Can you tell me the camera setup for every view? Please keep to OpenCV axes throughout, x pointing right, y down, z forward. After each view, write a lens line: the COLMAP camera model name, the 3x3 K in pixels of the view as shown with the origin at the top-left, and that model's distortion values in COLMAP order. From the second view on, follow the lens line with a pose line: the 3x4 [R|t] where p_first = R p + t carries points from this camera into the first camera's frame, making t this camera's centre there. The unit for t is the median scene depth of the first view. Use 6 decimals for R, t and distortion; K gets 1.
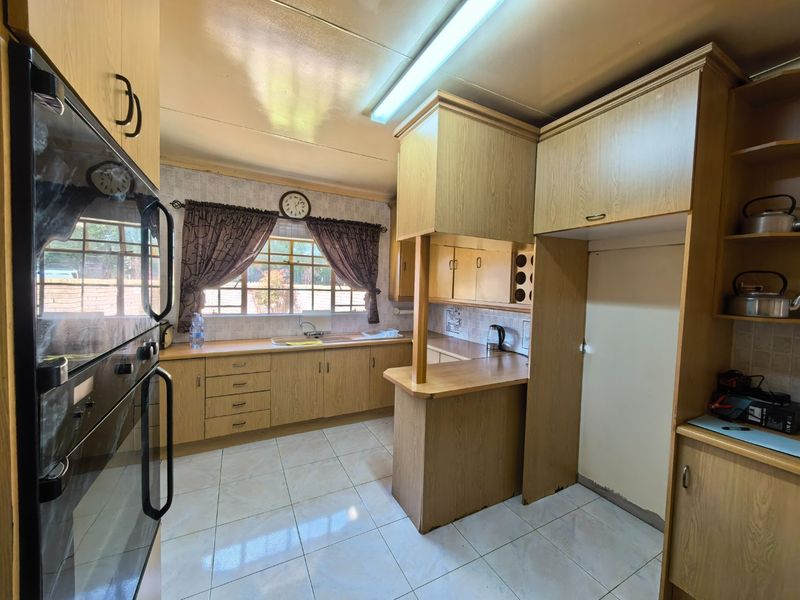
lens RADIAL K [[310.9, 0, 398.1], [0, 310.9, 297.5], [0, 0, 1]] dist [0.001968, 0.000046]
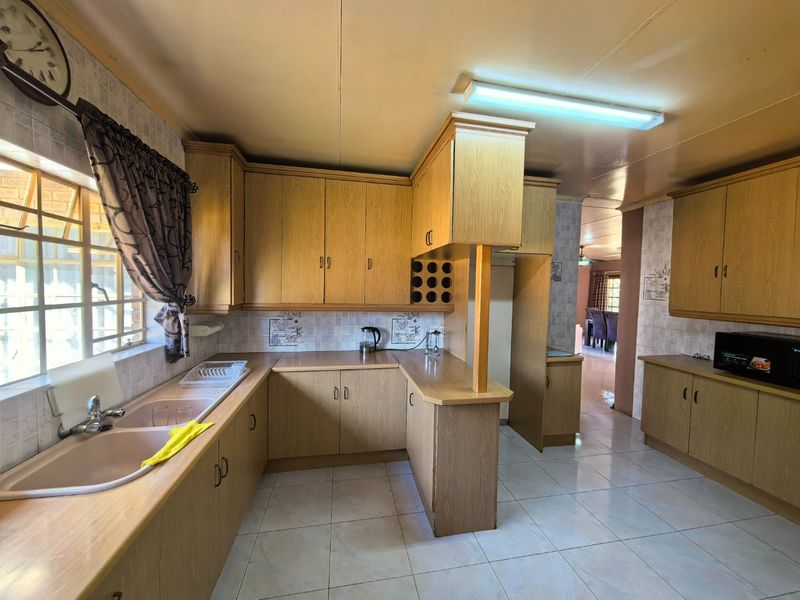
lens RADIAL K [[310.9, 0, 399.5], [0, 310.9, 300.0], [0, 0, 1]] dist [0.001968, 0.000046]
pose [[0.287078, -0.063179, 0.955821, -0.584060], [0.023595, 0.997986, 0.058880, -0.052561], [-0.957617, 0.005650, 0.287991, 0.597935]]
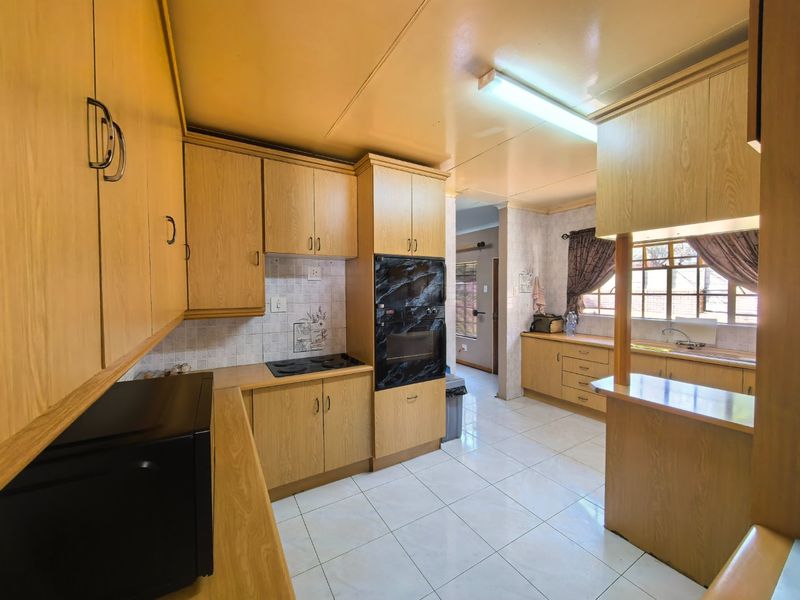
lens RADIAL K [[310.9, 0, 400.2], [0, 310.9, 297.7], [0, 0, 1]] dist [0.001968, 0.000046]
pose [[0.056892, 0.005300, -0.998366, 0.647865], [-0.022939, 0.999729, 0.004000, -0.000083], [0.998117, 0.022674, 0.056999, 0.141616]]
